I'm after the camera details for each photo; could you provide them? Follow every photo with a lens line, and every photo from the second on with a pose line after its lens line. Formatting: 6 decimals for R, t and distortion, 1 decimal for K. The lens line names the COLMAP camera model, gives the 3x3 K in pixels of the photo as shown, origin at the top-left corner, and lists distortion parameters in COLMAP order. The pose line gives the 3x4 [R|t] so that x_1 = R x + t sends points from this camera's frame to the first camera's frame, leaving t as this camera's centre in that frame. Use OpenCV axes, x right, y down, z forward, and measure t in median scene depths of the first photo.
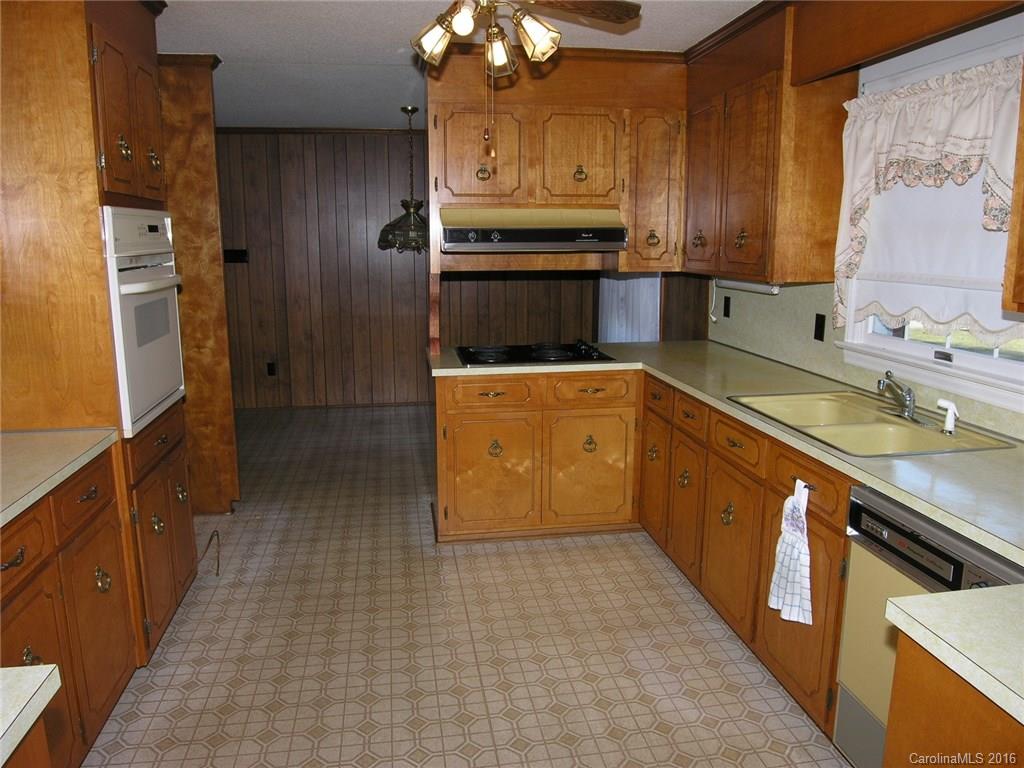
lens RADIAL K [[742.3, 0, 507.6], [0, 742.3, 378.9], [0, 0, 1]] dist [-0.068261, 0.000882]
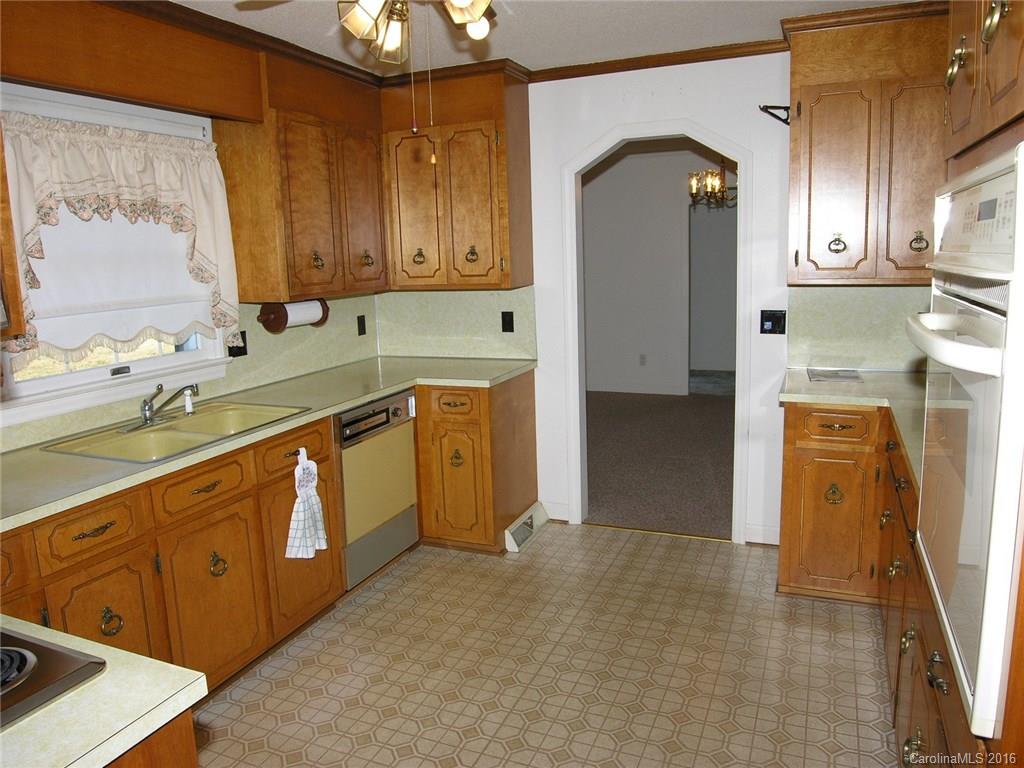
lens RADIAL K [[742.3, 0, 507.6], [0, 742.3, 378.9], [0, 0, 1]] dist [-0.068261, 0.000882]
pose [[-0.847656, -0.057701, 0.527399, -0.532349], [0.135230, 0.937737, 0.319942, -0.309428], [-0.513022, 0.342521, -0.787075, 1.622944]]
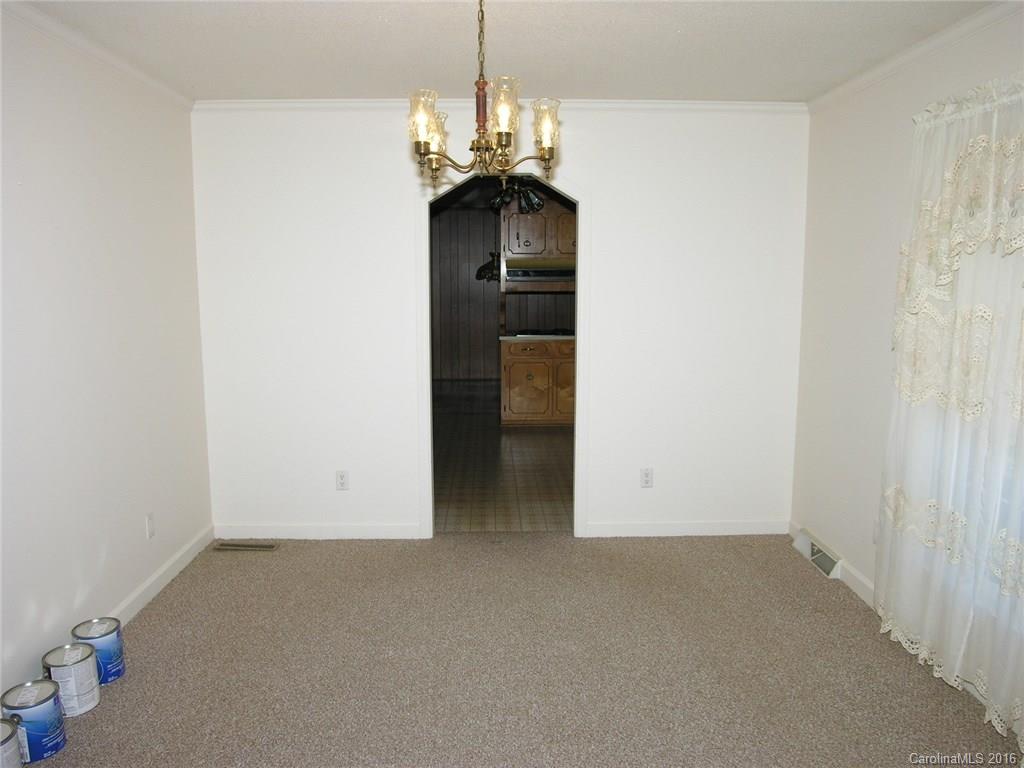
lens RADIAL K [[742.3, 0, 507.6], [0, 742.3, 378.9], [0, 0, 1]] dist [-0.068261, 0.000882]
pose [[0.991549, 0.021235, -0.127981, 0.173101], [-0.026920, 0.998719, -0.042855, 0.176248], [0.126907, 0.045938, 0.990850, -0.962310]]
